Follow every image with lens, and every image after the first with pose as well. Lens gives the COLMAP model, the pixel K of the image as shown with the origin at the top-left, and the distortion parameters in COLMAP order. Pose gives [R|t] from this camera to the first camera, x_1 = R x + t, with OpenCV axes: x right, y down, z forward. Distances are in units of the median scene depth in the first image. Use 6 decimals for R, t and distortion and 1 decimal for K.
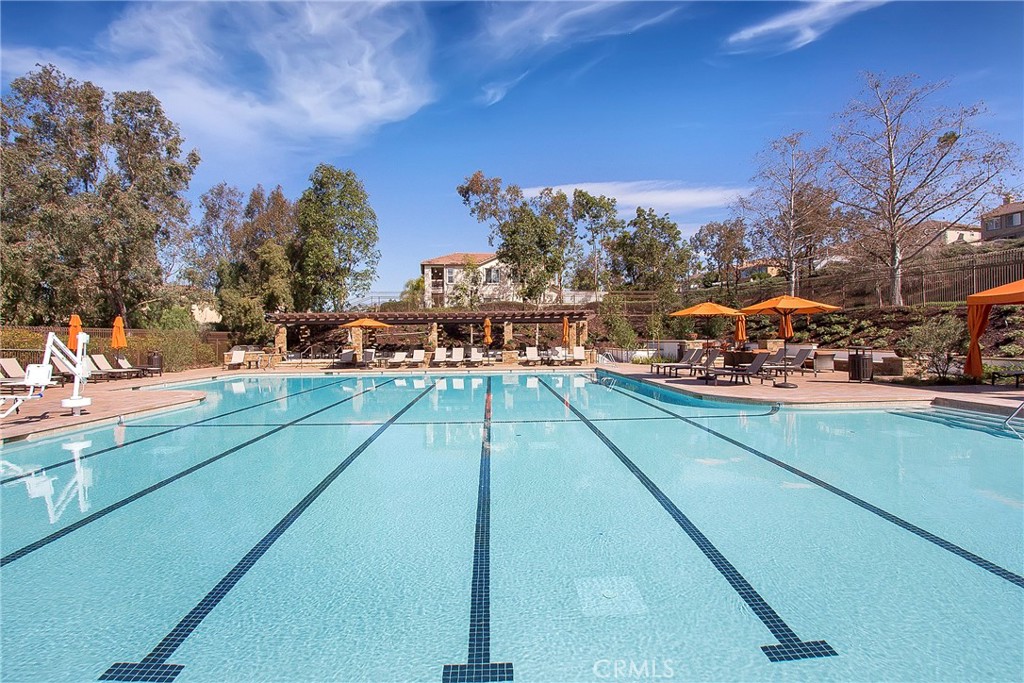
lens RADIAL K [[473.5, 0, 512.0], [0, 473.5, 341.5], [0, 0, 1]] dist [0.000967, -0.000106]
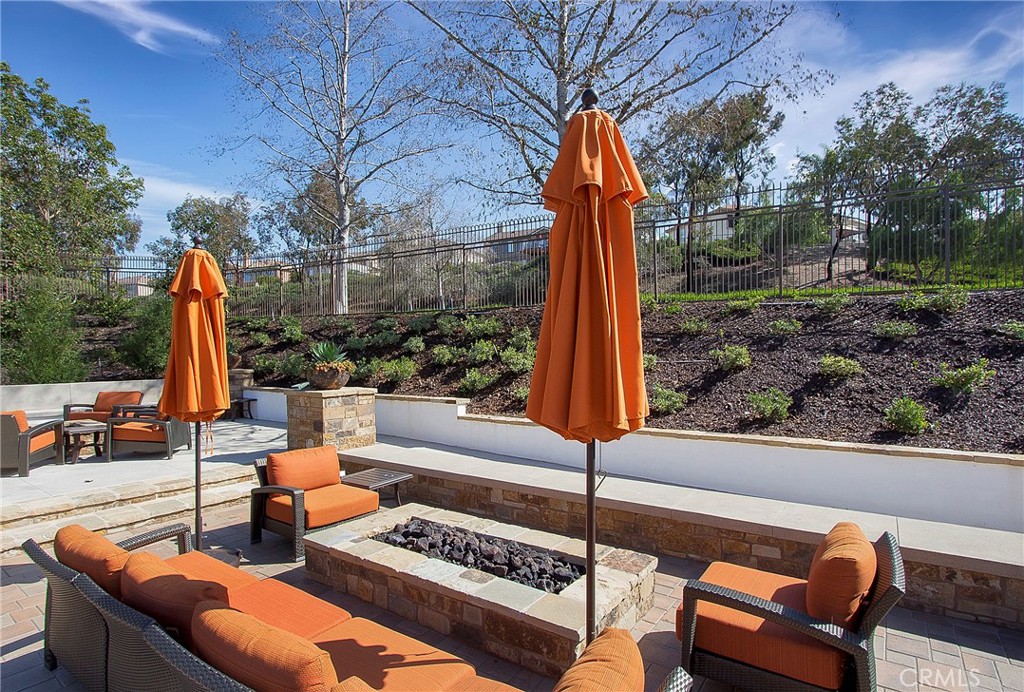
lens RADIAL K [[534.8, 0, 512.0], [0, 534.8, 346.0], [0, 0, 1]] dist [-0.002658, -0.000576]
pose [[0.609819, 0.017353, 0.792351, 0.277525], [0.008124, 0.999571, -0.028143, -0.014201], [-0.792499, 0.023600, 0.609416, 0.554479]]
